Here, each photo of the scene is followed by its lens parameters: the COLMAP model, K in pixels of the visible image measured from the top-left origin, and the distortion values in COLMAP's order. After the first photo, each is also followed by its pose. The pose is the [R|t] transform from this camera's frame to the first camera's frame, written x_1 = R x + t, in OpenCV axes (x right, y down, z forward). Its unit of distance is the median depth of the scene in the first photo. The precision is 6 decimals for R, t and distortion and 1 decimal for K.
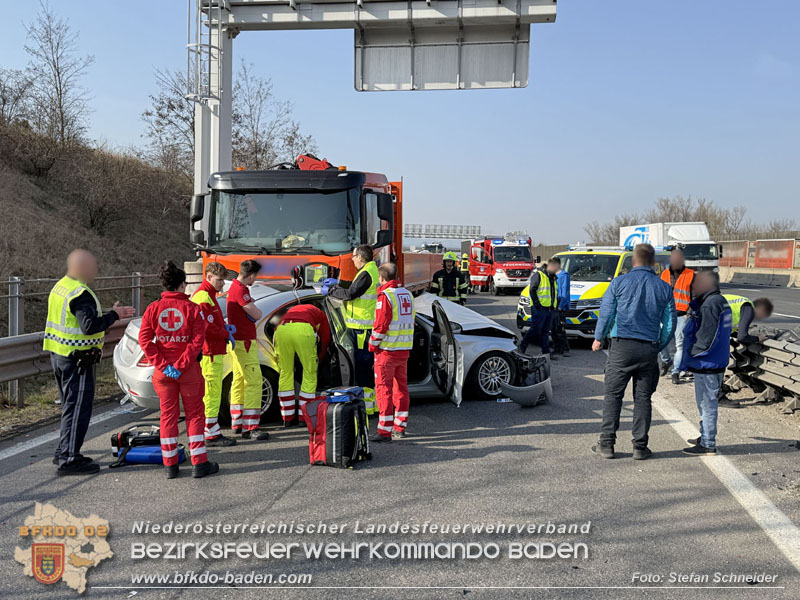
lens RADIAL K [[607.6, 0, 399.6], [0, 607.6, 296.7], [0, 0, 1]] dist [0.059666, 0.001269]
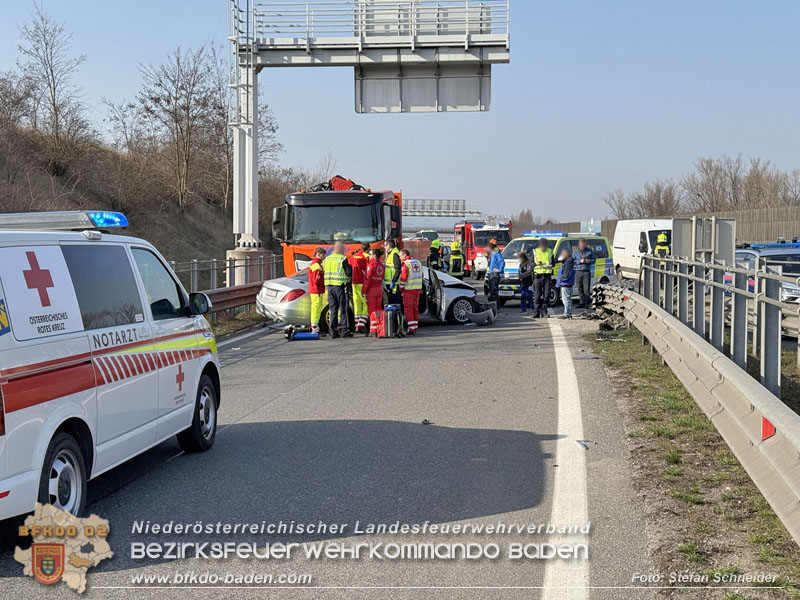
lens RADIAL K [[1221.0, 0, 400.7], [0, 1221.0, 301.1], [0, 0, 1]] dist [-0.018944, 1.653640]
pose [[0.997445, -0.019867, 0.068620, -0.166607], [0.020845, 0.999691, -0.013569, 0.090790], [-0.068330, 0.014965, 0.997551, -1.571920]]
